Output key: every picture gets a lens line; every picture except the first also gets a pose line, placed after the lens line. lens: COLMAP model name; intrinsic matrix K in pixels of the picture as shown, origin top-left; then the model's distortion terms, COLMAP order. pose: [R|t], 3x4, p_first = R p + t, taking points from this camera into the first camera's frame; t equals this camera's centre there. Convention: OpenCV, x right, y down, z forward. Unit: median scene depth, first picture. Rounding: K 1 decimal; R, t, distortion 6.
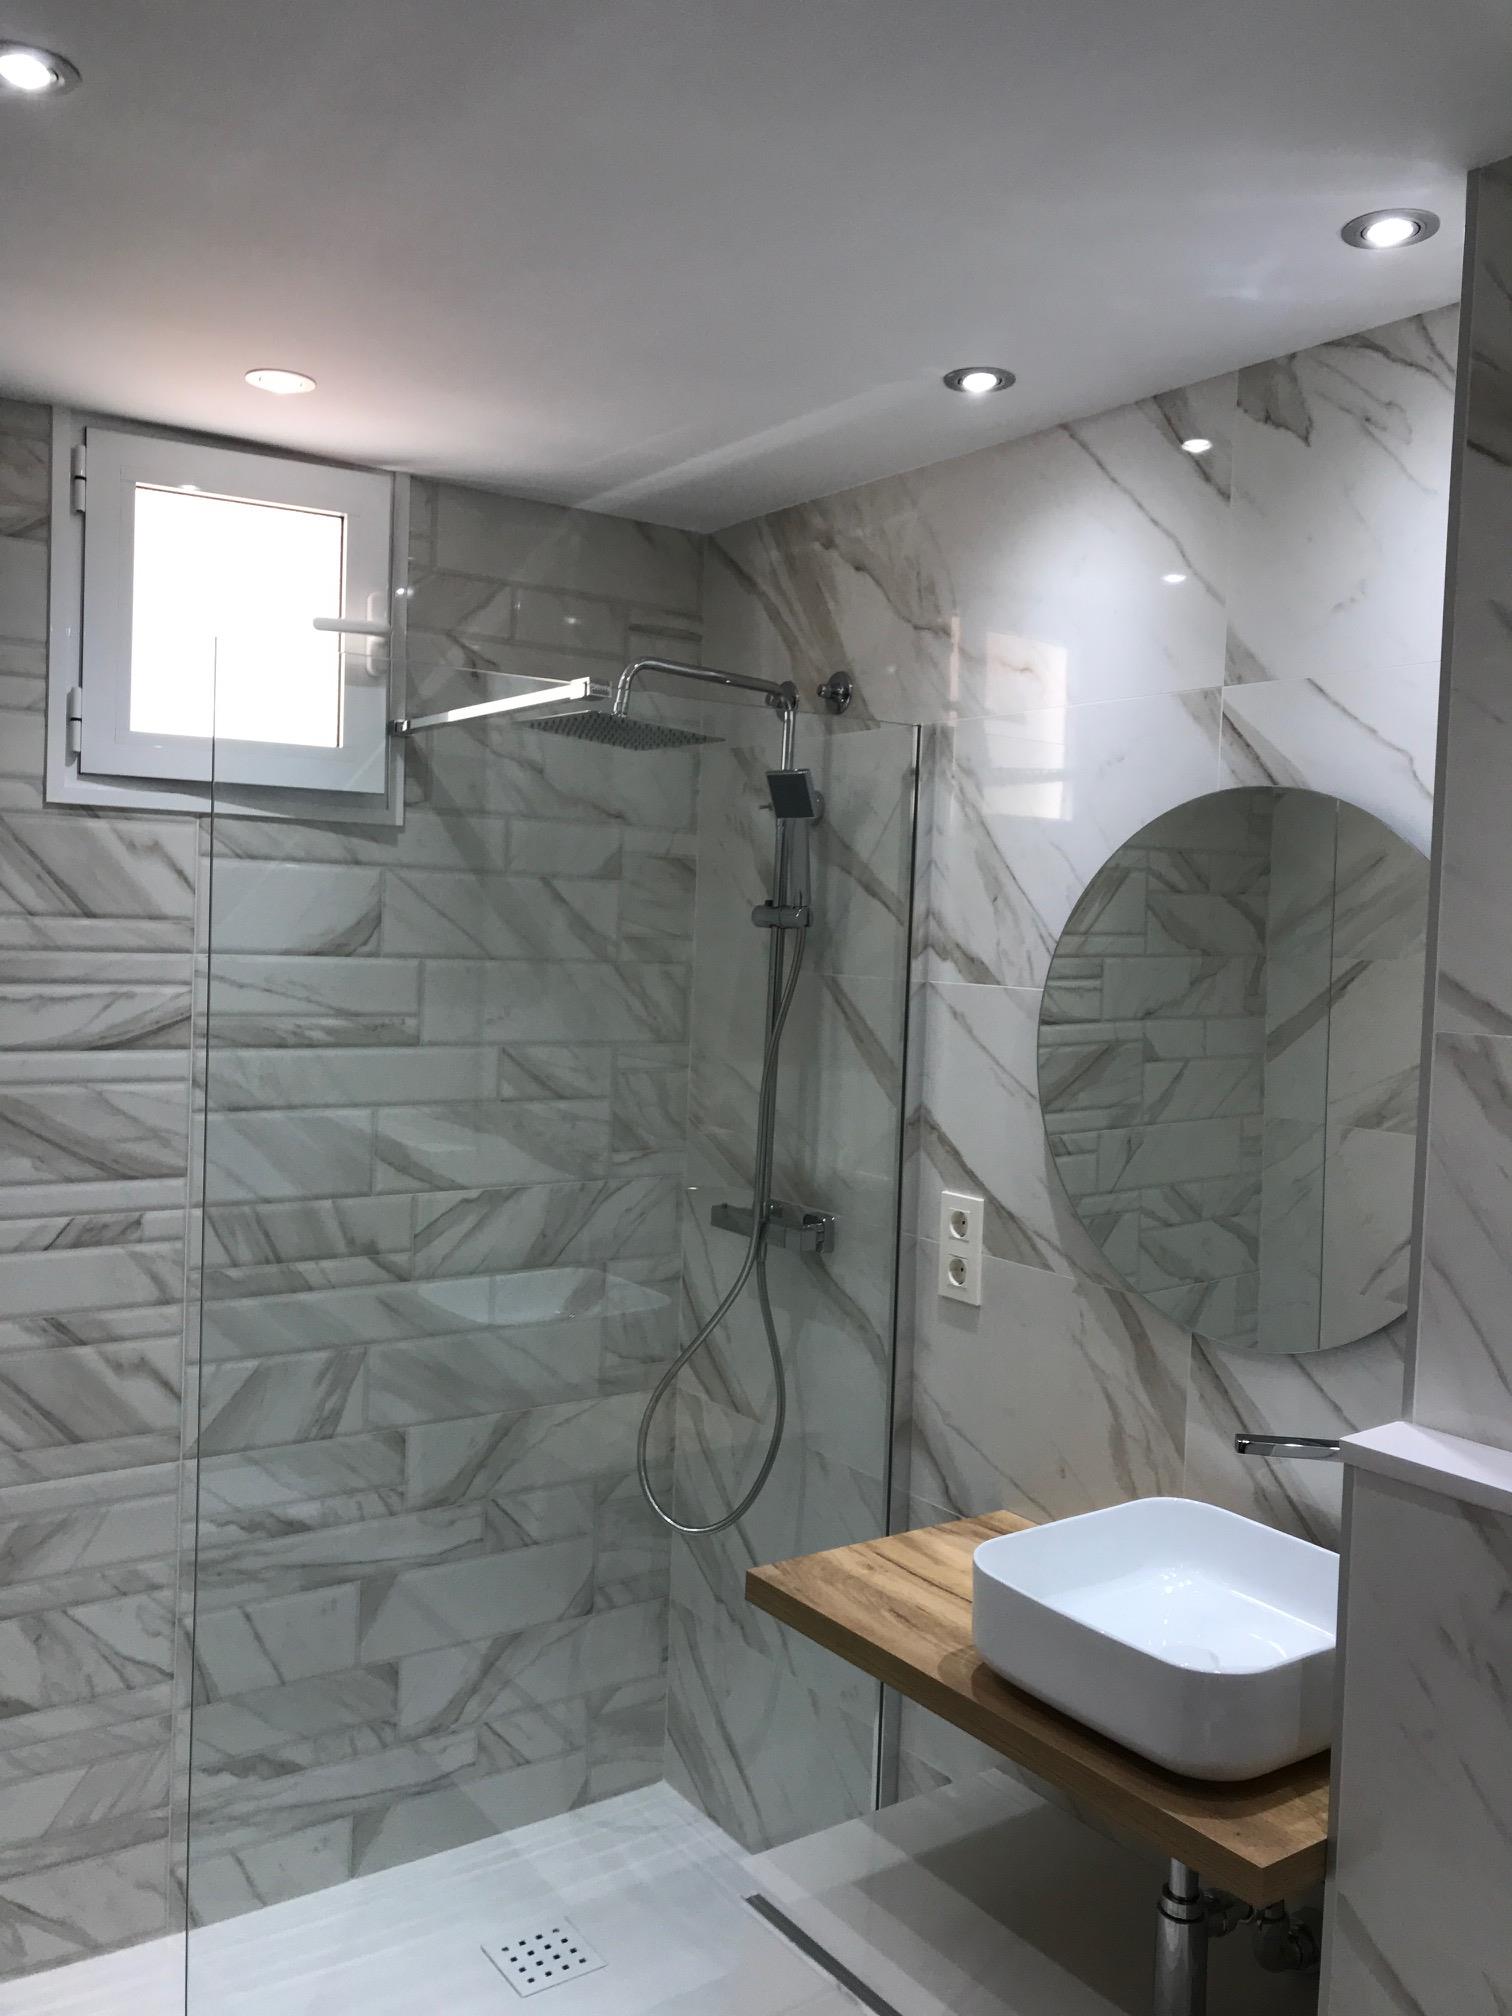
lens RADIAL K [[1657.8, 0, 757.9], [0, 1657.8, 998.7], [0, 0, 1]] dist [0.050993, -0.063266]
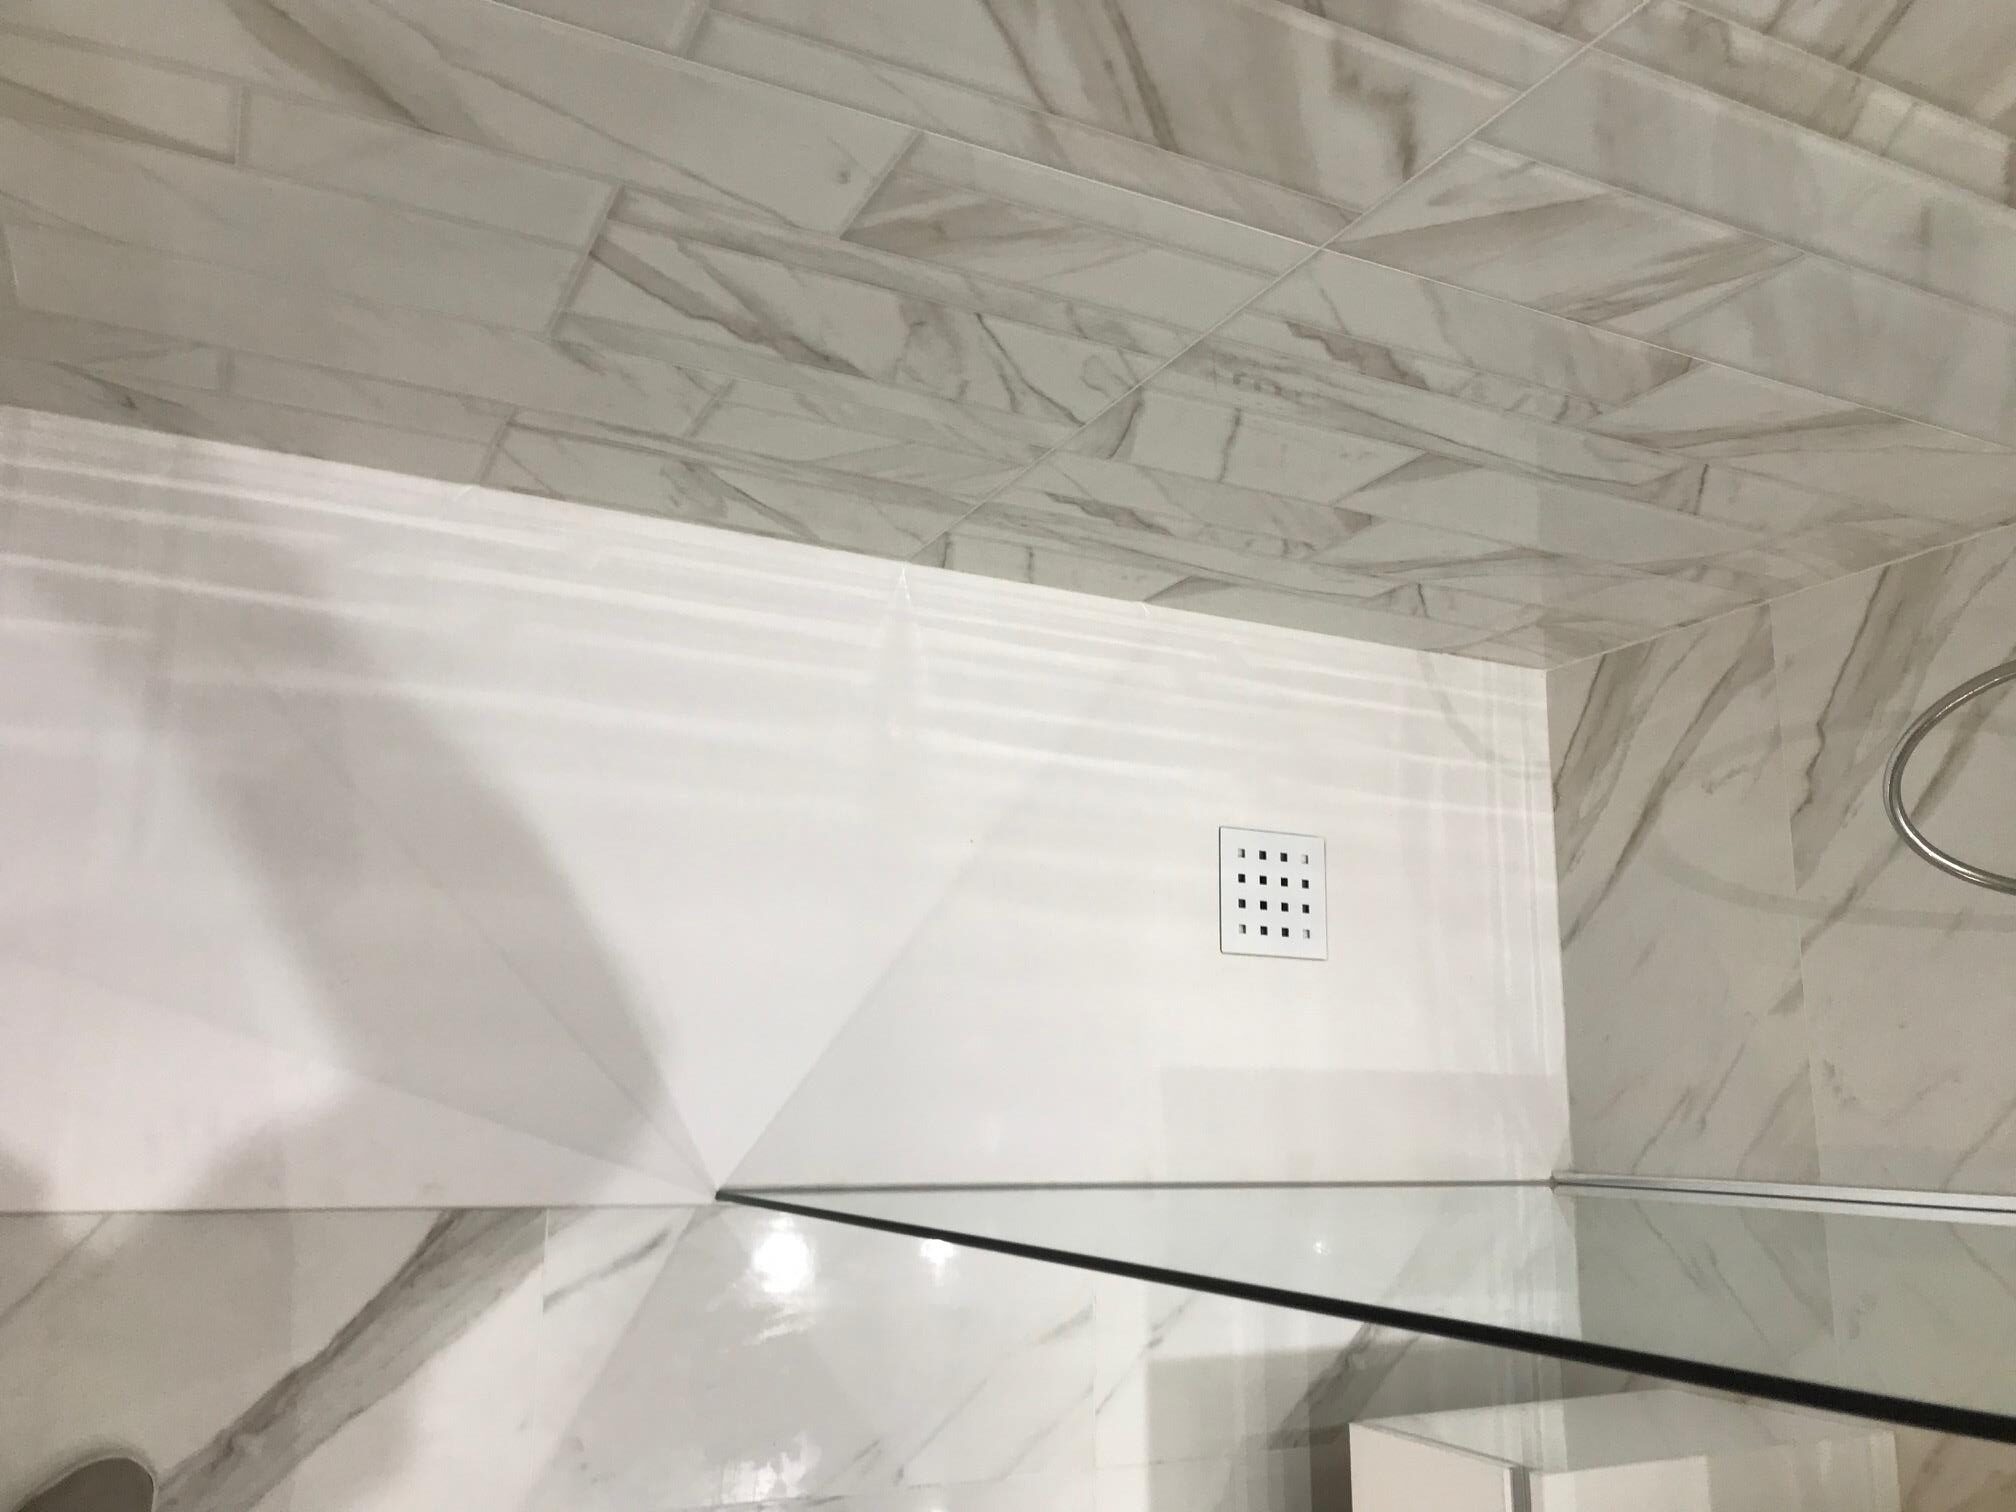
lens RADIAL K [[1660.8, 0, 1035.1], [0, 1660.8, 758.5], [0, 0, 1]] dist [0.025674, -0.013162]
pose [[0.739782, 0.643553, 0.196371, -0.404716], [-0.443594, 0.247047, 0.861506, -0.035893], [0.505912, -0.724436, 0.468237, 0.663991]]
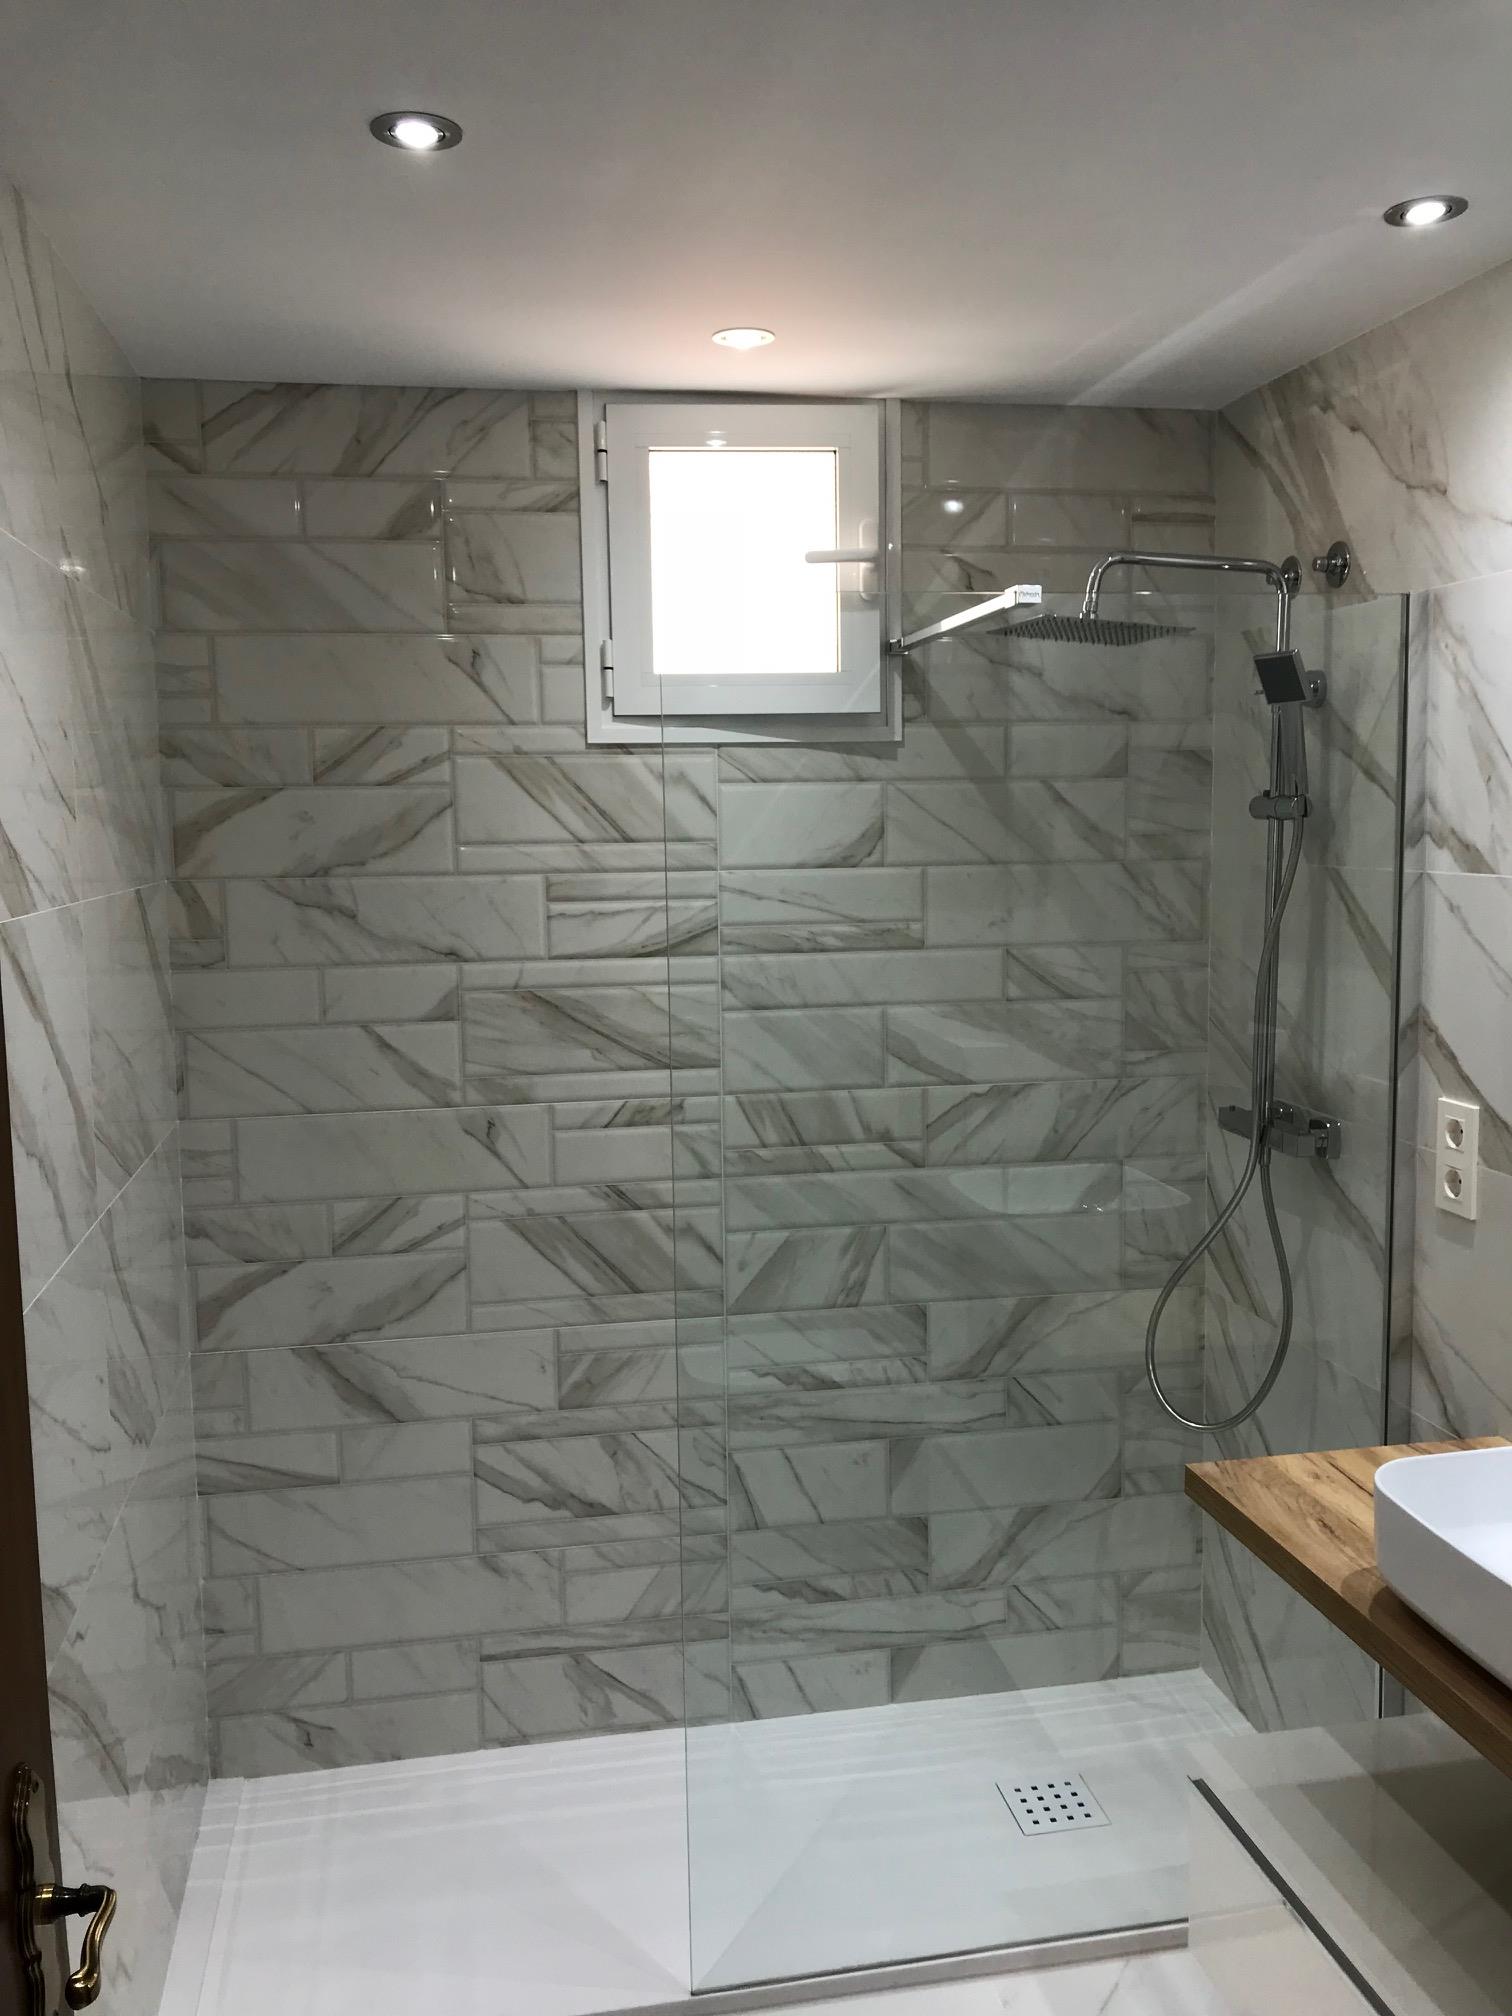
lens RADIAL K [[1650.0, 0, 760.0], [0, 1650.0, 995.7], [0, 0, 1]] dist [0.087296, -0.210685]
pose [[0.910843, -0.002969, -0.412742, 0.144479], [0.028661, 0.998015, 0.056070, -0.004011], [0.411757, -0.062901, 0.909120, -0.003176]]
